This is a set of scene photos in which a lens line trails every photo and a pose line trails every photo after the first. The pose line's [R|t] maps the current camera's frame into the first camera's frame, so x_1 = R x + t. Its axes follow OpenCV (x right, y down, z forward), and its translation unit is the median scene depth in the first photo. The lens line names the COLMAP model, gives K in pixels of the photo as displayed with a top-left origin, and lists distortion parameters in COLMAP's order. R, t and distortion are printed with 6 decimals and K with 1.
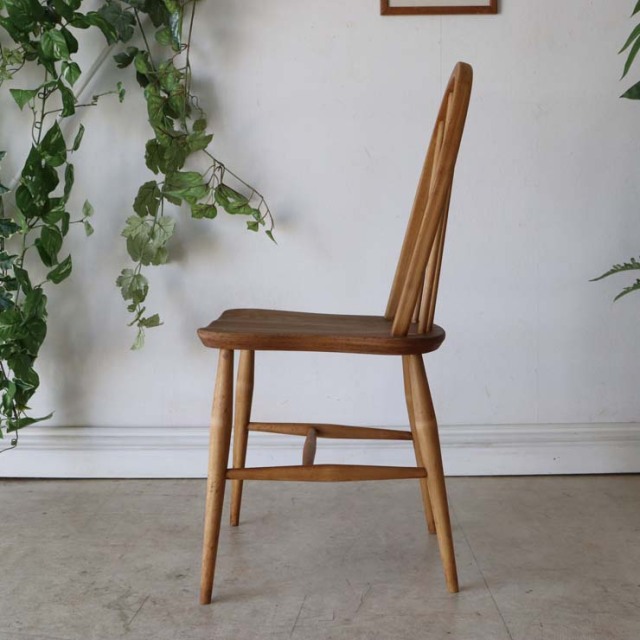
lens RADIAL K [[888.4, 0, 319.2], [0, 888.4, 333.0], [0, 0, 1]] dist [-0.109310, 0.000000]
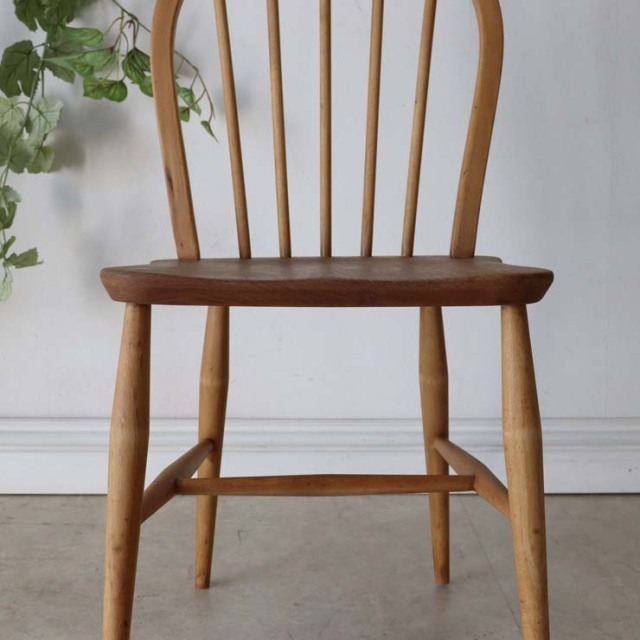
lens RADIAL K [[994.1, 0, 304.5], [0, 994.1, 317.9], [0, 0, 1]] dist [-0.037554, 0.000000]
pose [[0.999846, 0.010473, 0.014051, 0.006752], [-0.010963, 0.999316, 0.035314, 0.002478], [-0.013672, -0.035463, 0.999277, 0.267890]]
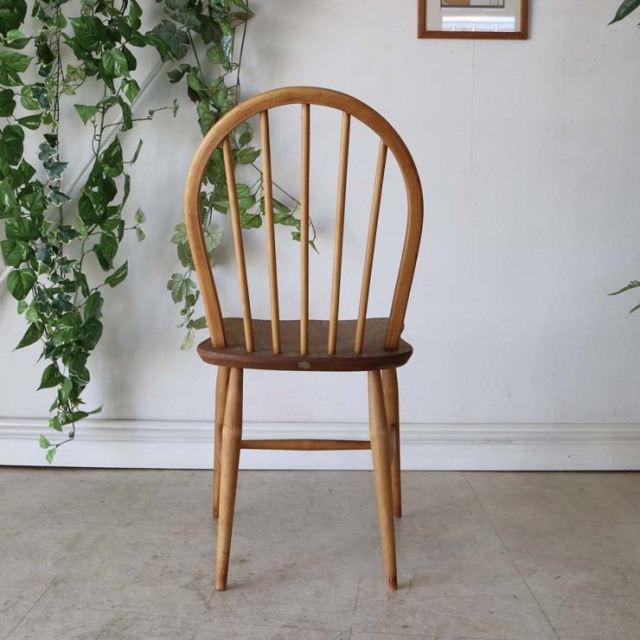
lens RADIAL K [[918.8, 0, 315.1], [0, 918.8, 329.8], [0, 0, 1]] dist [-0.104161, 0.000000]
pose [[0.999707, 0.017555, 0.016668, -0.069032], [-0.017864, 0.999668, 0.018546, -0.028511], [-0.016337, -0.018838, 0.999689, -0.111040]]
